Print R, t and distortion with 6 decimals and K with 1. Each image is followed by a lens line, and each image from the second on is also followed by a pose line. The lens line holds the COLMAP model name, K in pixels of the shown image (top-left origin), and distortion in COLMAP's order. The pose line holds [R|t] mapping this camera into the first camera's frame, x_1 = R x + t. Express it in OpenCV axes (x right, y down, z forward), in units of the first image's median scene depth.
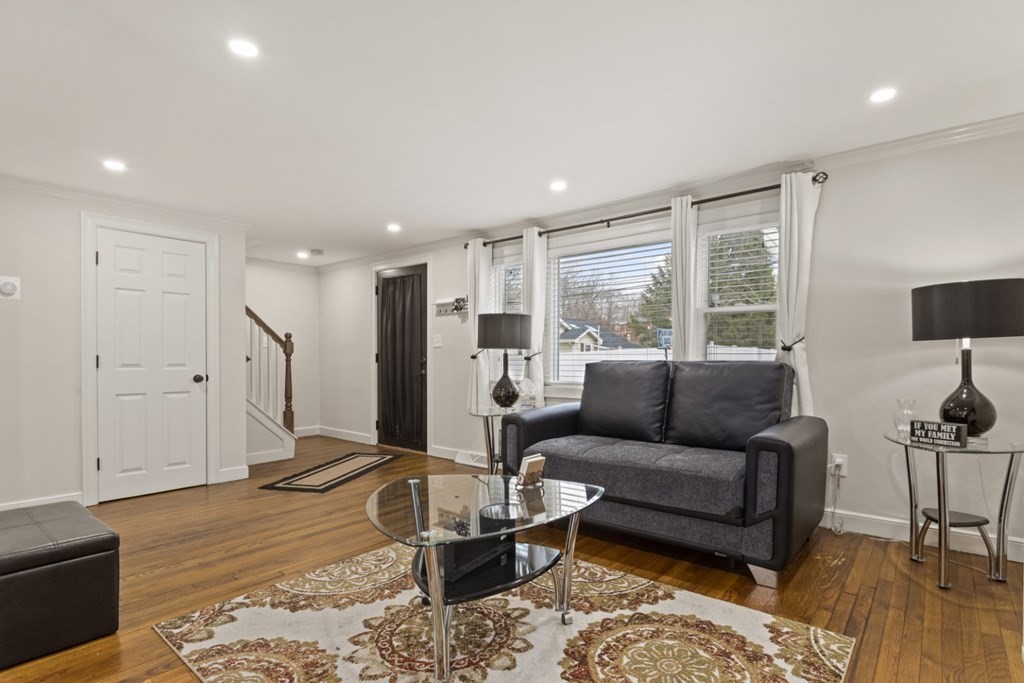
lens RADIAL K [[518.4, 0, 529.2], [0, 518.4, 357.4], [0, 0, 1]] dist [-0.002656, -0.000244]
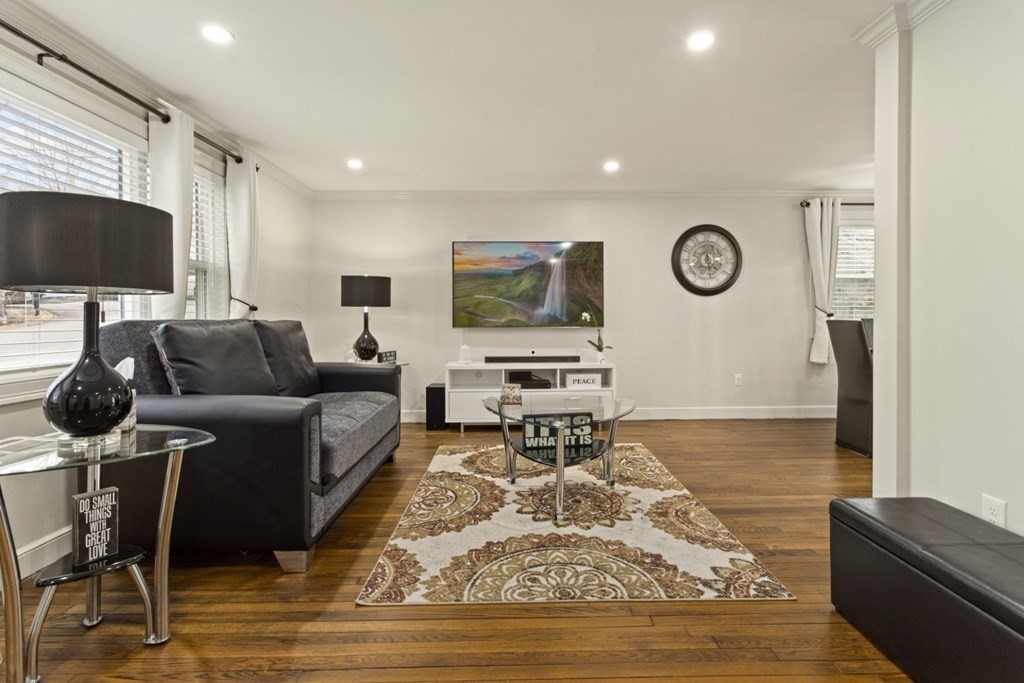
lens RADIAL K [[487.1, 0, 521.4], [0, 487.1, 323.4], [0, 0, 1]] dist [0.001464, 0.000475]
pose [[-0.647245, -0.003077, 0.762276, -0.987553], [0.004572, 0.999958, 0.007919, 0.016149], [-0.762268, 0.008611, -0.647204, 1.780657]]
